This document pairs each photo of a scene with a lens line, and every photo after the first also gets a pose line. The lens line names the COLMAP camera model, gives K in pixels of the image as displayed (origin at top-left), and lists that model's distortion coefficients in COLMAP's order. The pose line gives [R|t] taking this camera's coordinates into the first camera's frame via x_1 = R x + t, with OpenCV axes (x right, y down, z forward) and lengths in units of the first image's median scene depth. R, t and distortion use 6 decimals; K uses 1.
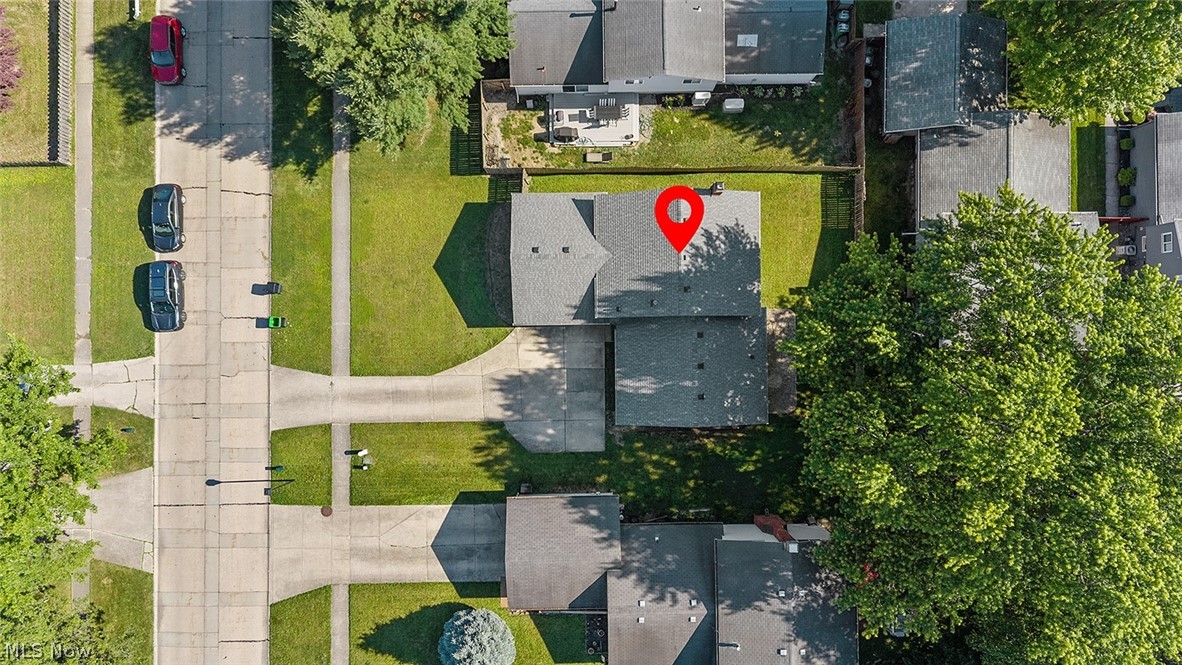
lens RADIAL K [[798.9, 0, 593.1], [0, 798.9, 335.6], [0, 0, 1]] dist [-0.004831, -0.007658]
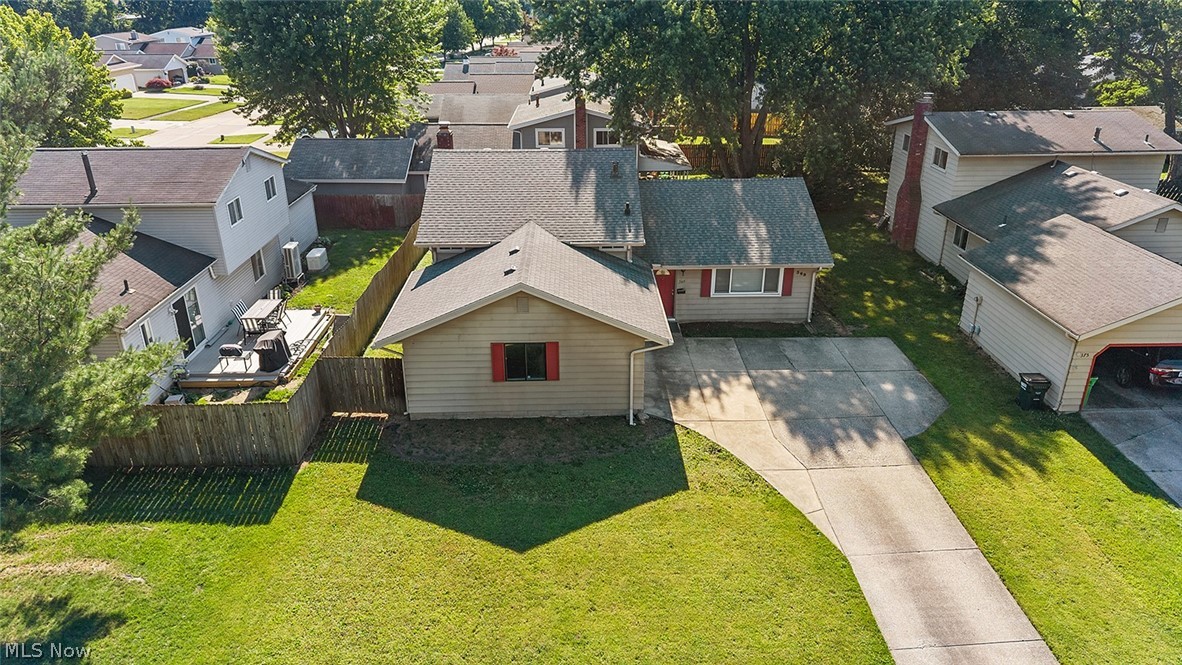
lens RADIAL K [[780.9, 0, 603.6], [0, 780.9, 346.3], [0, 0, 1]] dist [0.033299, -0.063970]
pose [[-0.017094, -0.396540, 0.917858, -0.467826], [0.999825, -0.013759, 0.012676, -0.053686], [0.007602, 0.917915, 0.396705, 0.794145]]
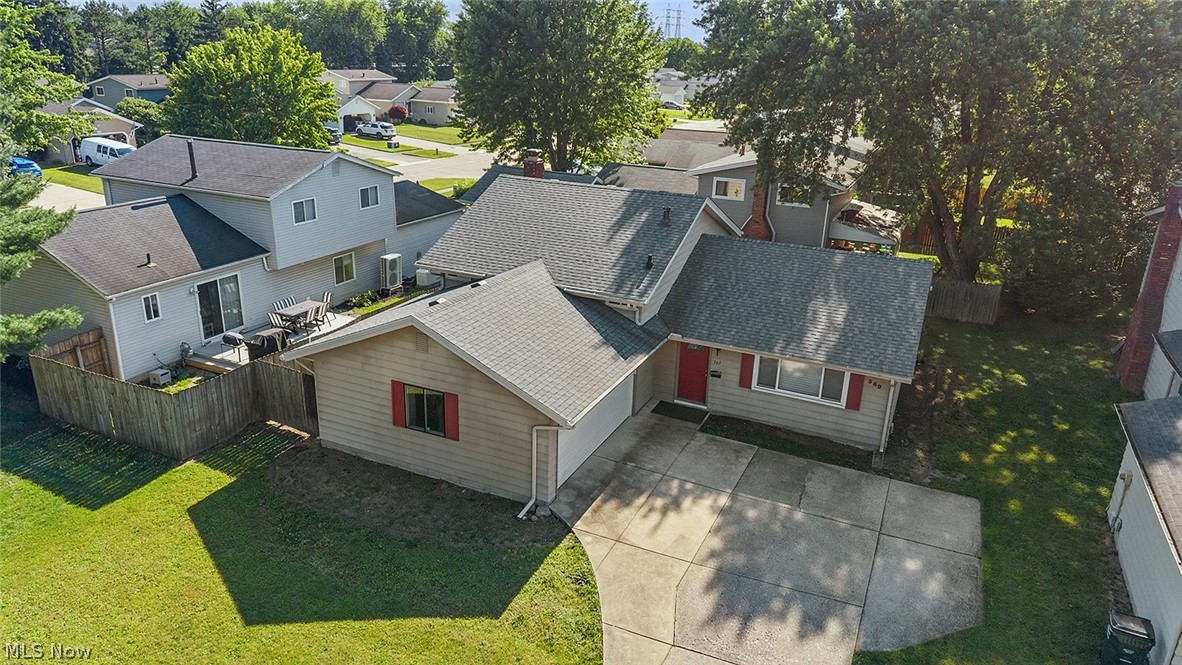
lens RADIAL K [[798.9, 0, 593.1], [0, 798.9, 335.6], [0, 0, 1]] dist [-0.004831, -0.007658]
pose [[0.425591, -0.275574, 0.861934, -0.360189], [0.904139, 0.168939, -0.392418, 0.113925], [-0.037474, 0.946318, 0.321057, 0.814847]]
